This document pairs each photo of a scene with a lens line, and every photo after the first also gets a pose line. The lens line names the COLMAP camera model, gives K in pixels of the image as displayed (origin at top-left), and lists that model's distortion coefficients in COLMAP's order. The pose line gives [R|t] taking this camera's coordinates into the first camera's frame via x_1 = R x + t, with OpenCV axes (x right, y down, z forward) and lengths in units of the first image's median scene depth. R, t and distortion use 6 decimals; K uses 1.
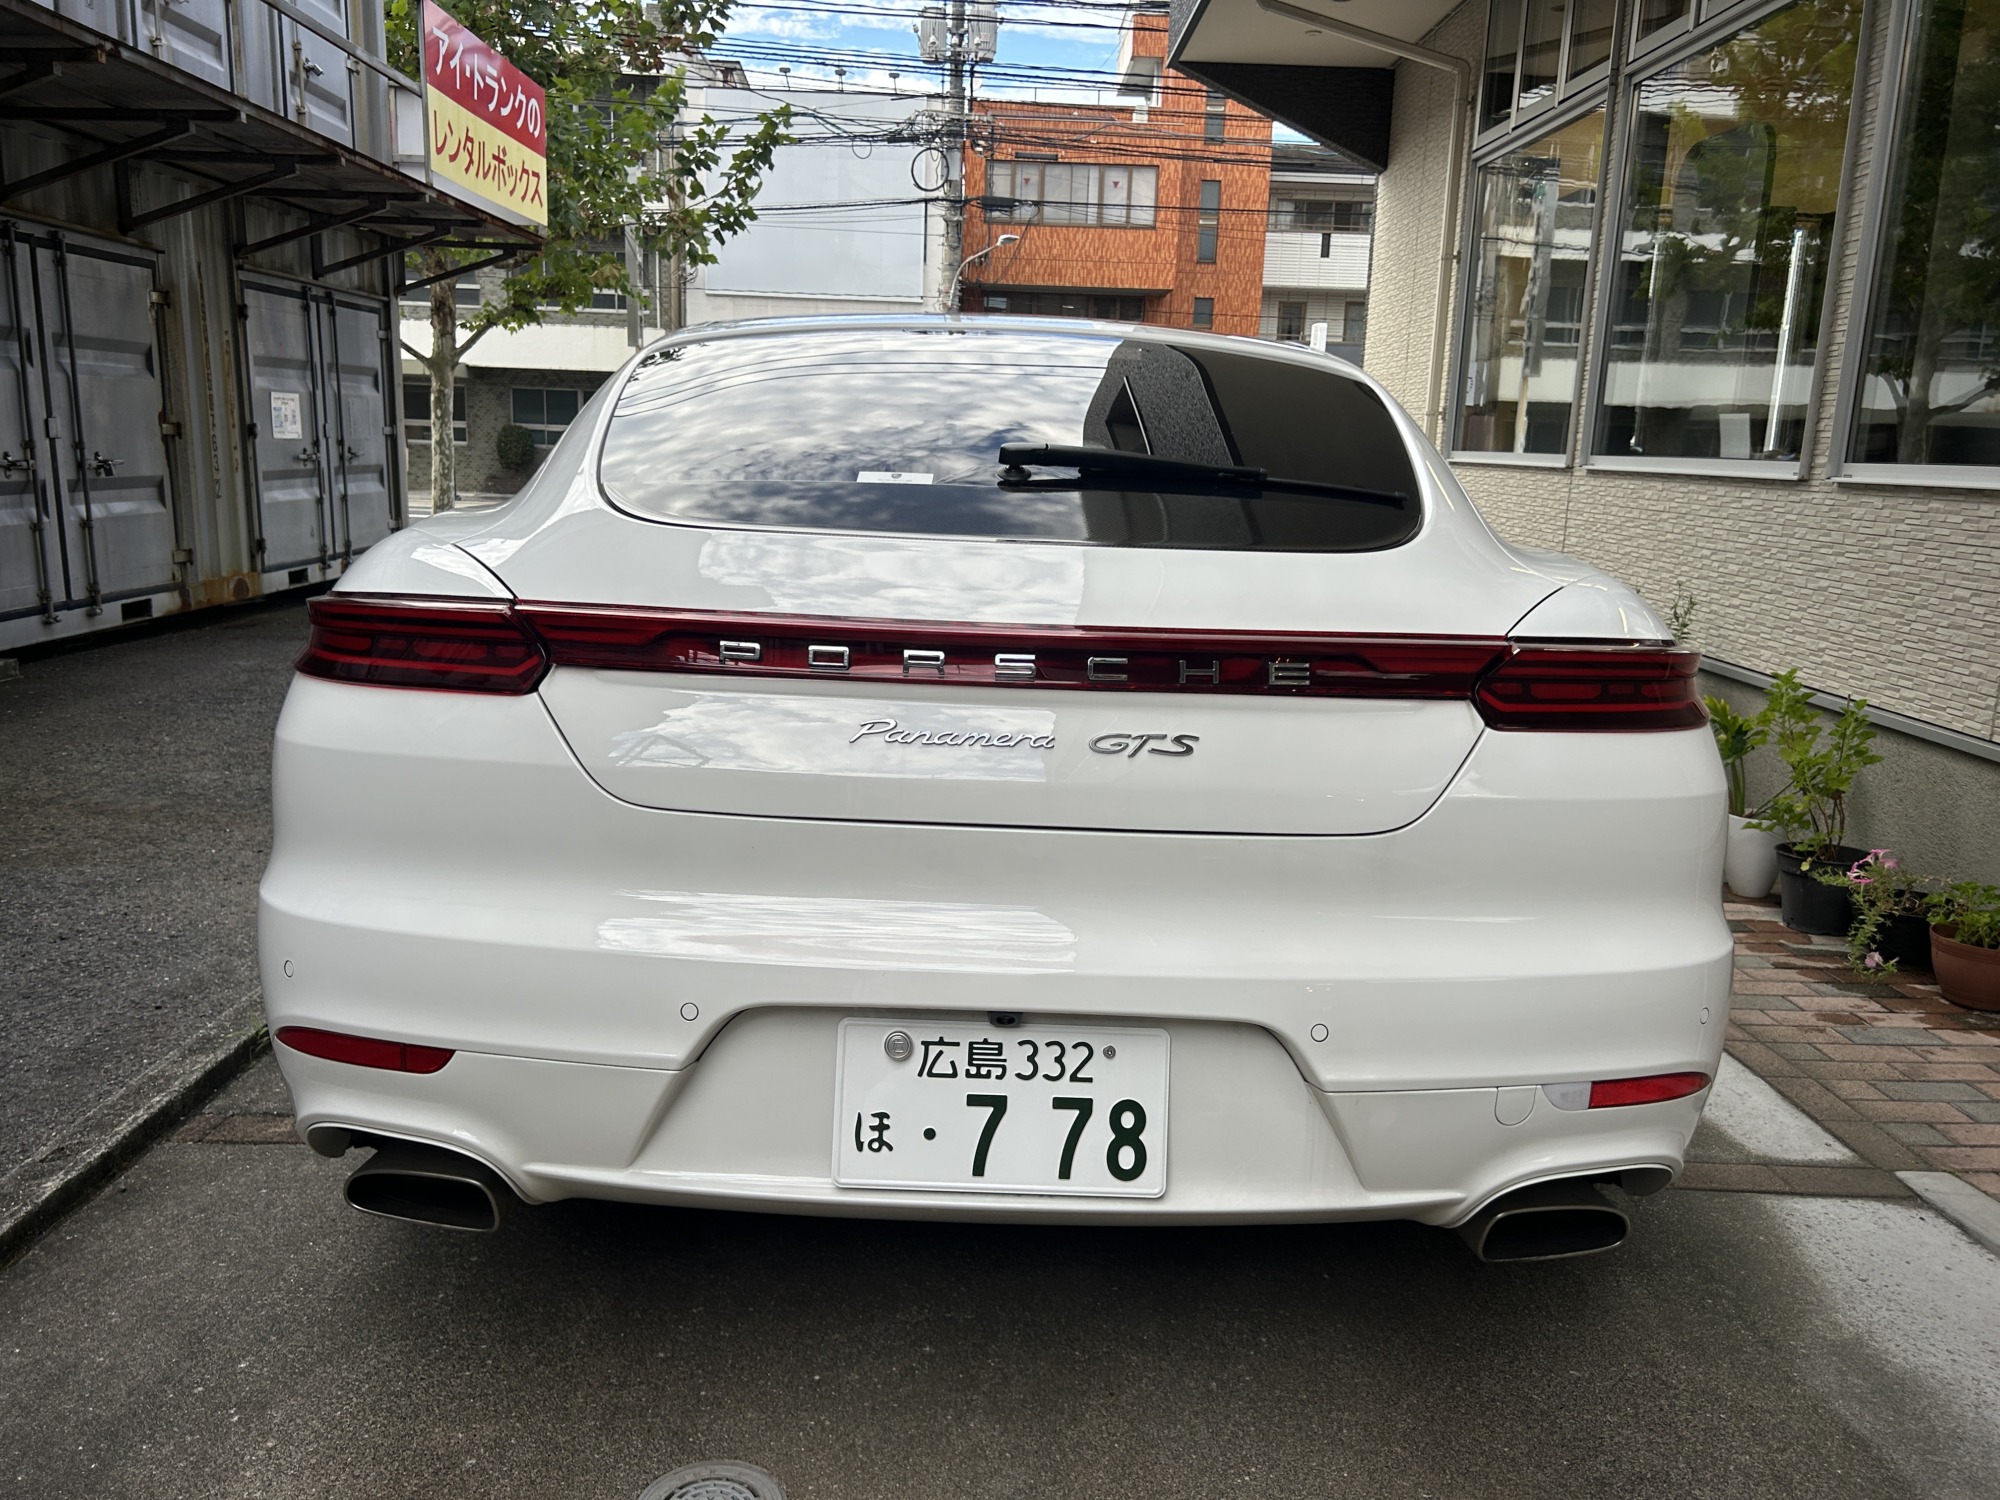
lens RADIAL K [[1502.1, 0, 991.5], [0, 1502.1, 765.6], [0, 0, 1]] dist [0.042253, -0.039412]
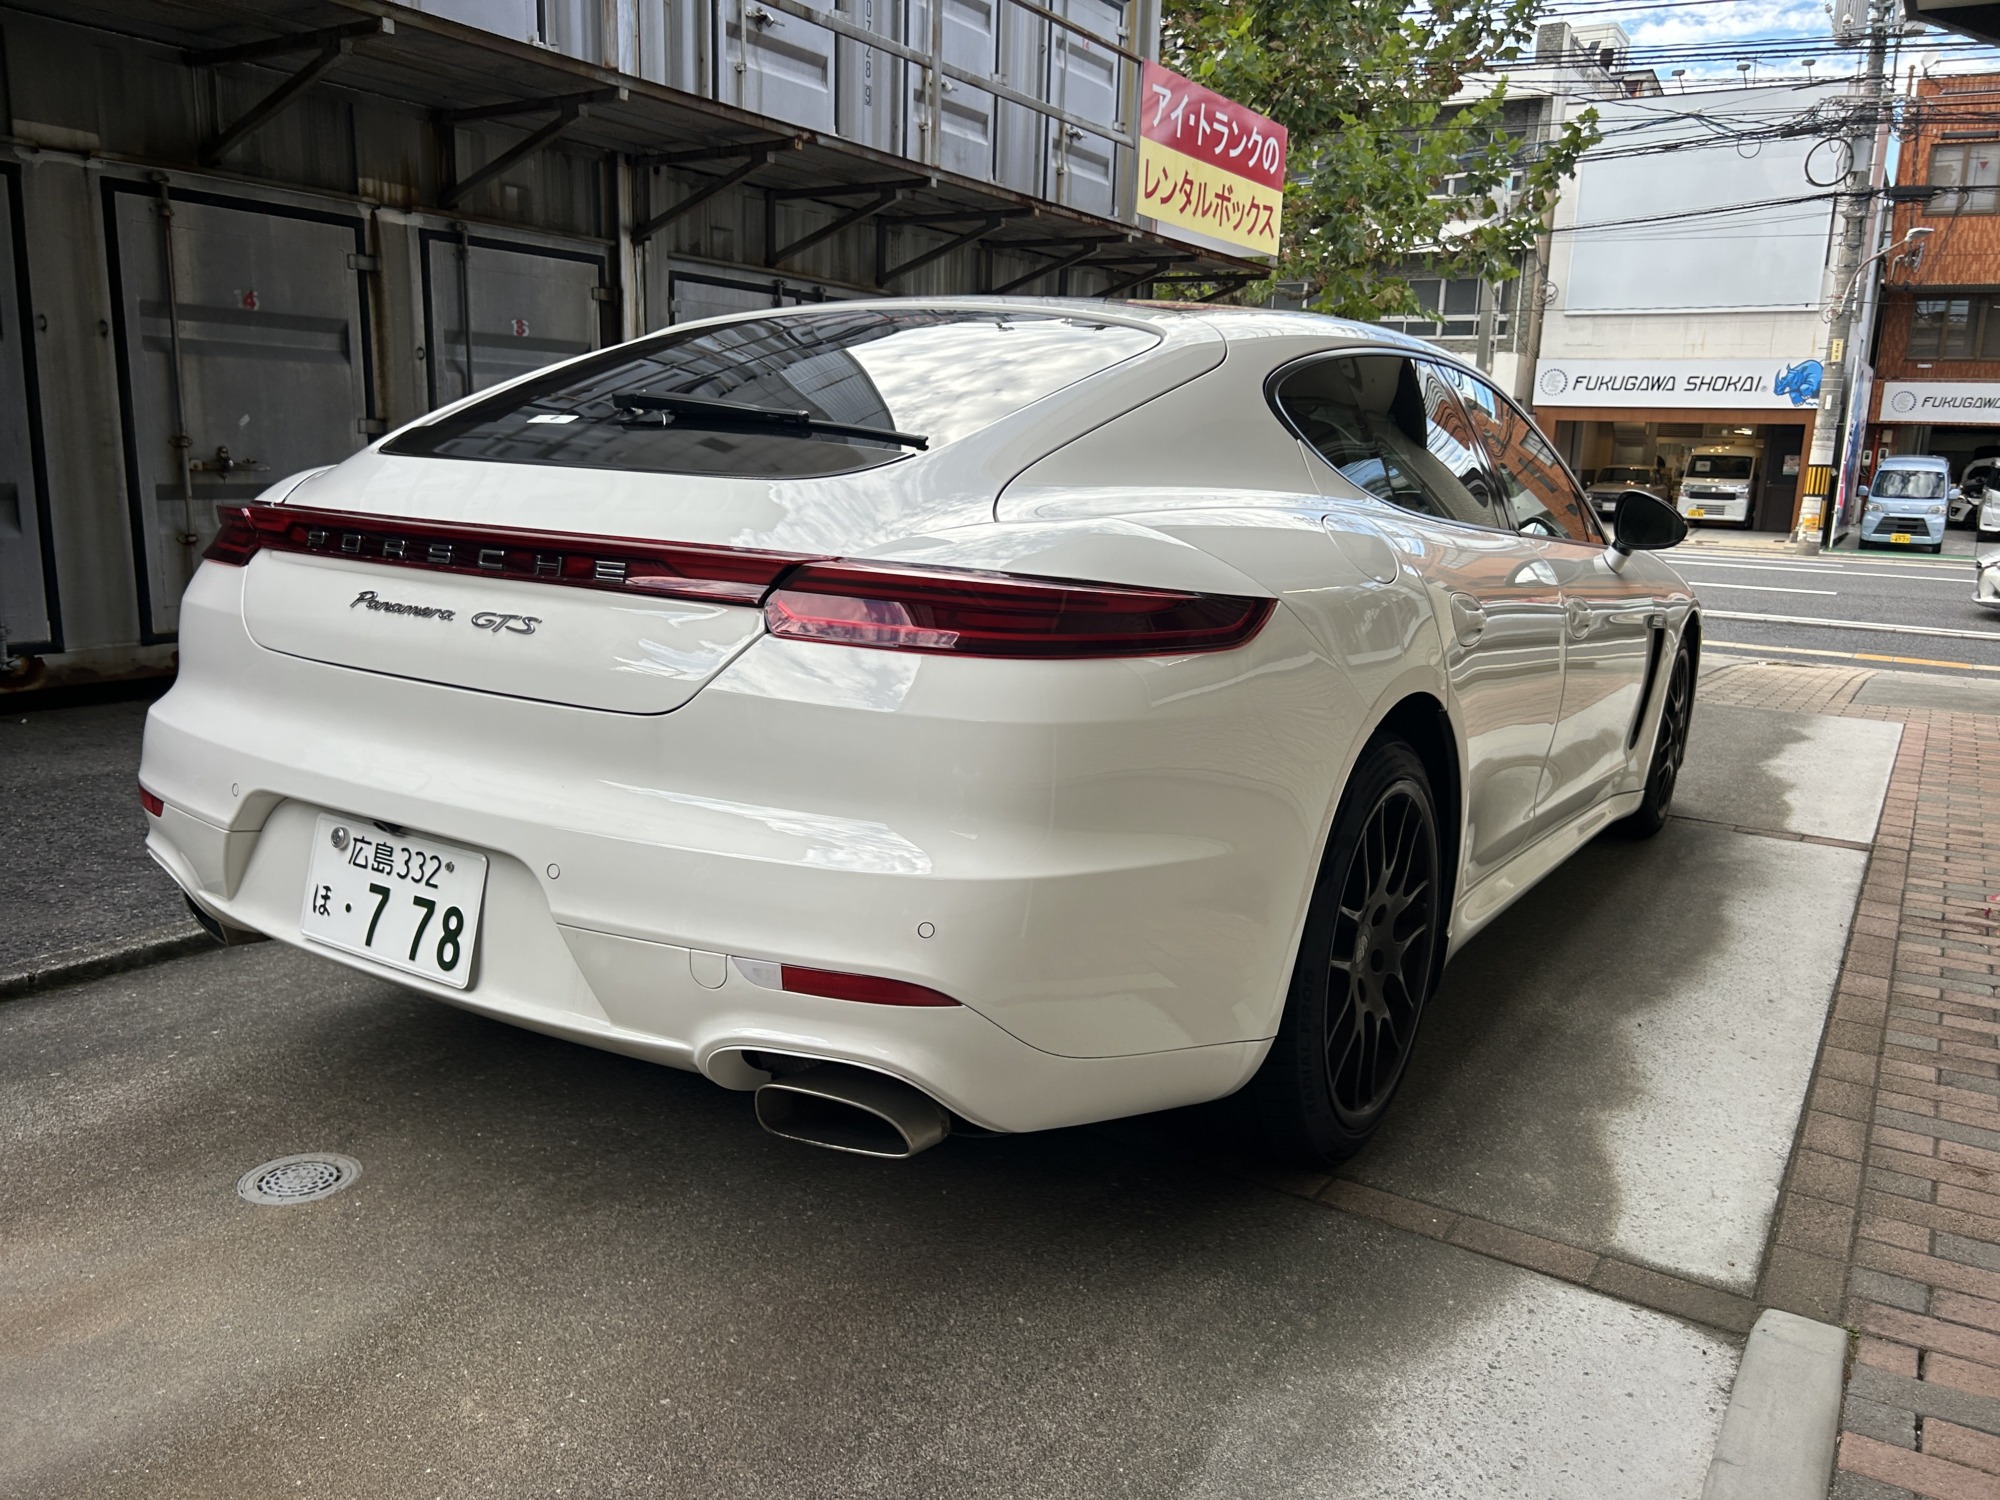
lens RADIAL K [[1487.7, 0, 1014.9], [0, 1487.7, 765.3], [0, 0, 1]] dist [0.071194, -0.085075]
pose [[0.846398, 0.108380, -0.521405, 0.198818], [-0.117889, 0.992913, 0.015020, 0.006150], [0.519338, 0.048755, 0.853177, 0.032966]]
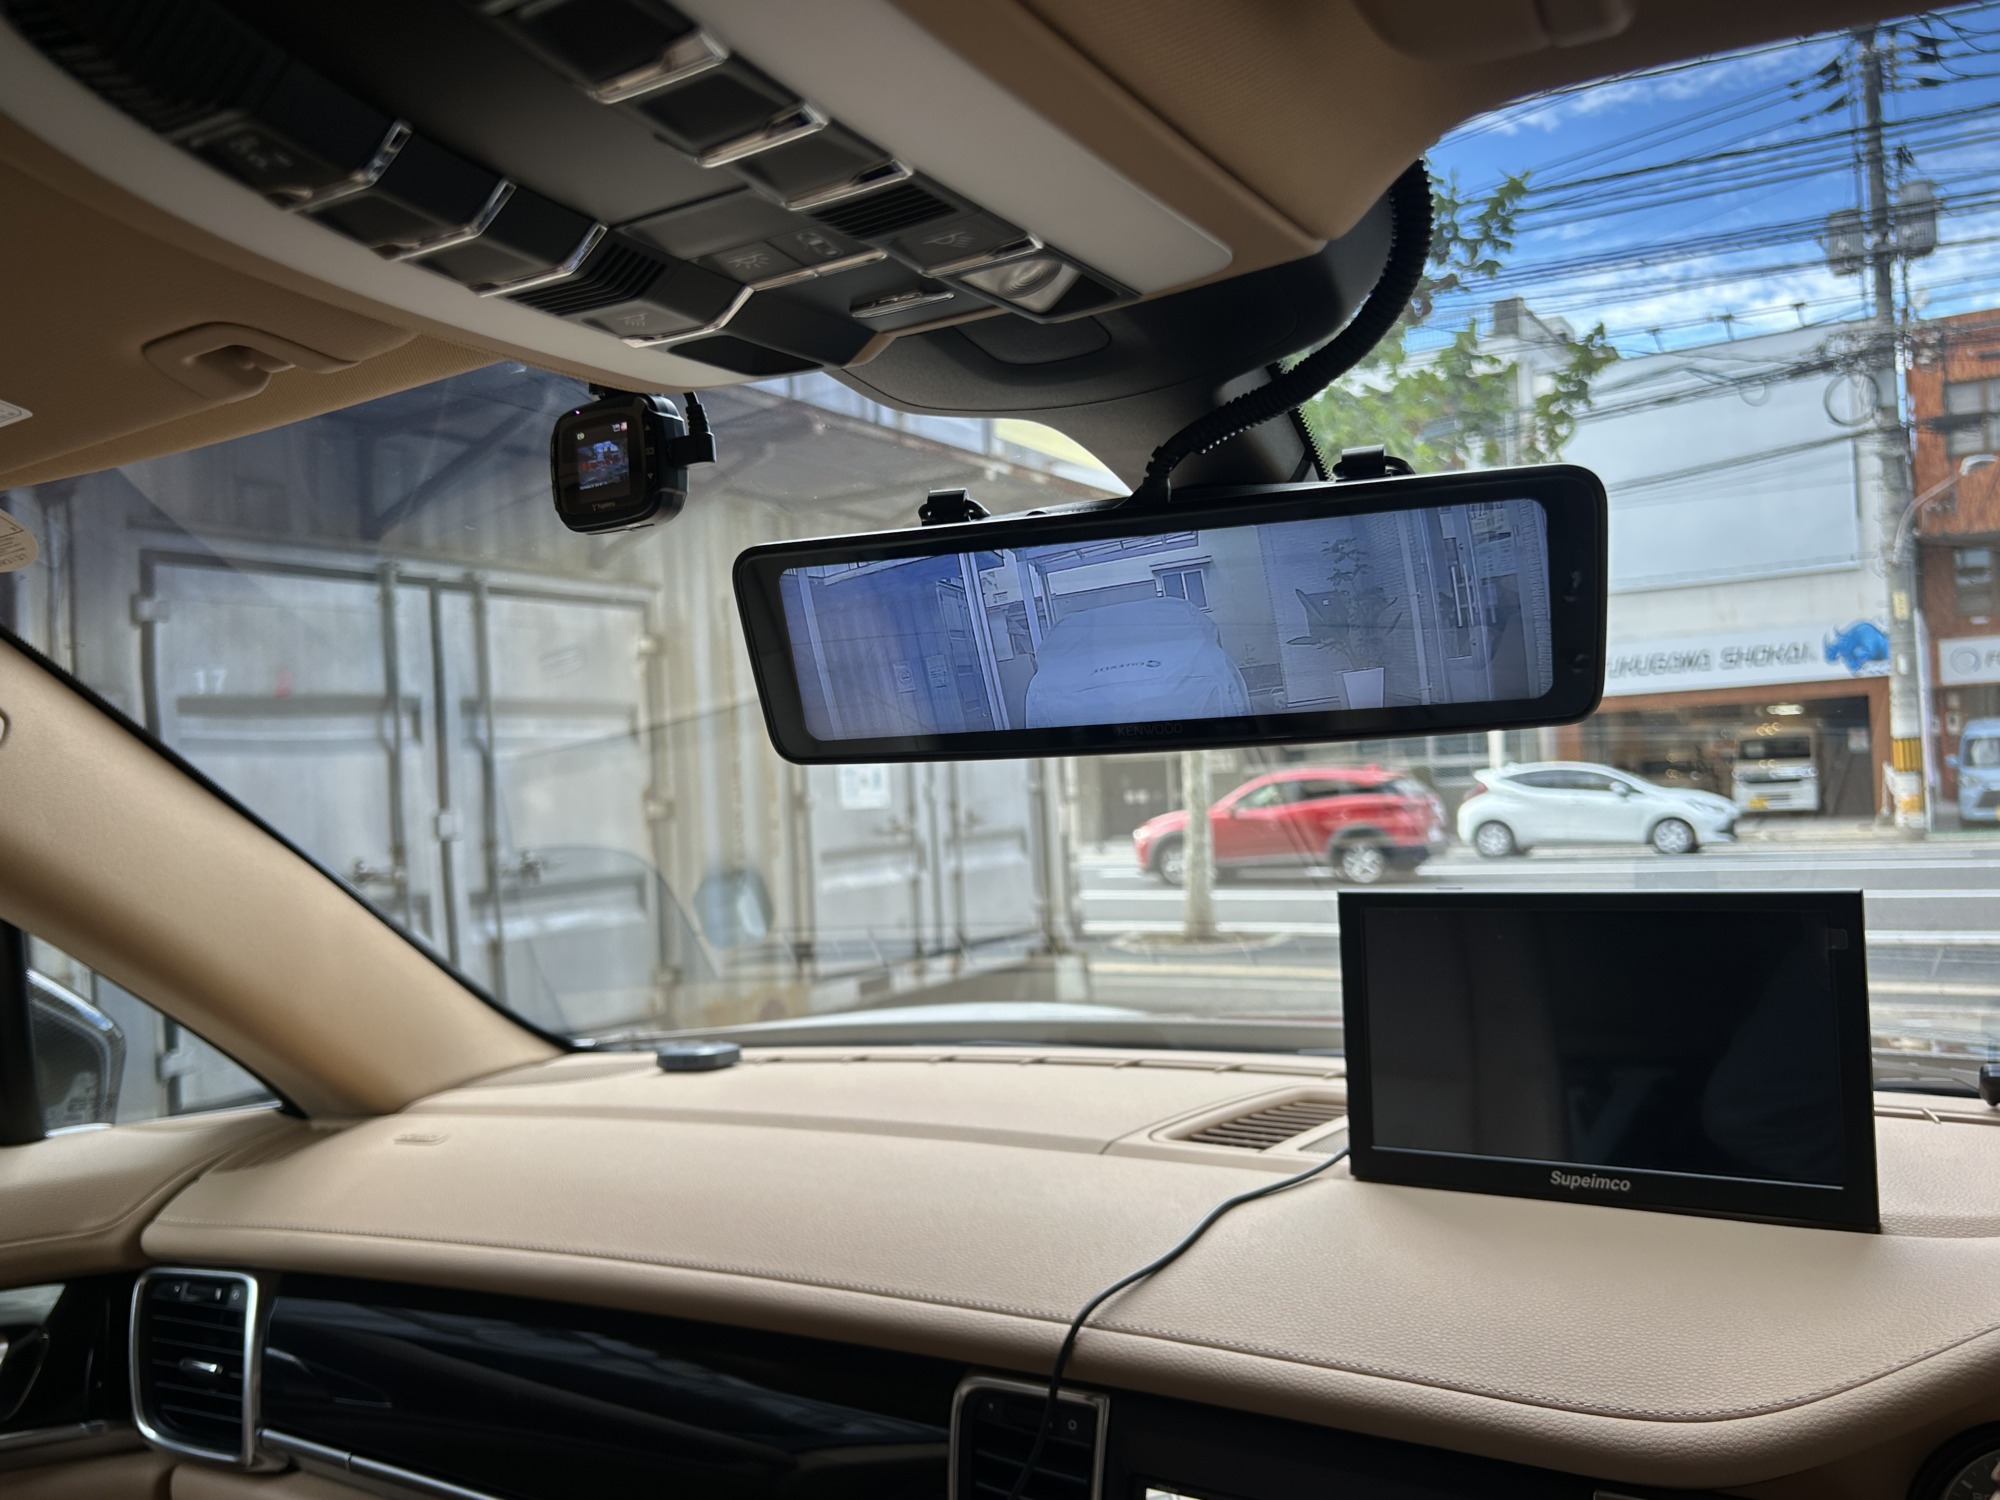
lens RADIAL K [[1591.2, 0, 996.7], [0, 1591.2, 771.5], [0, 0, 1]] dist [0.008551, 0.003134]
pose [[0.844027, -0.080231, -0.530265, 0.027878], [-0.035227, 0.978317, -0.204095, -0.087932], [0.535142, 0.190941, 0.822900, 0.454237]]
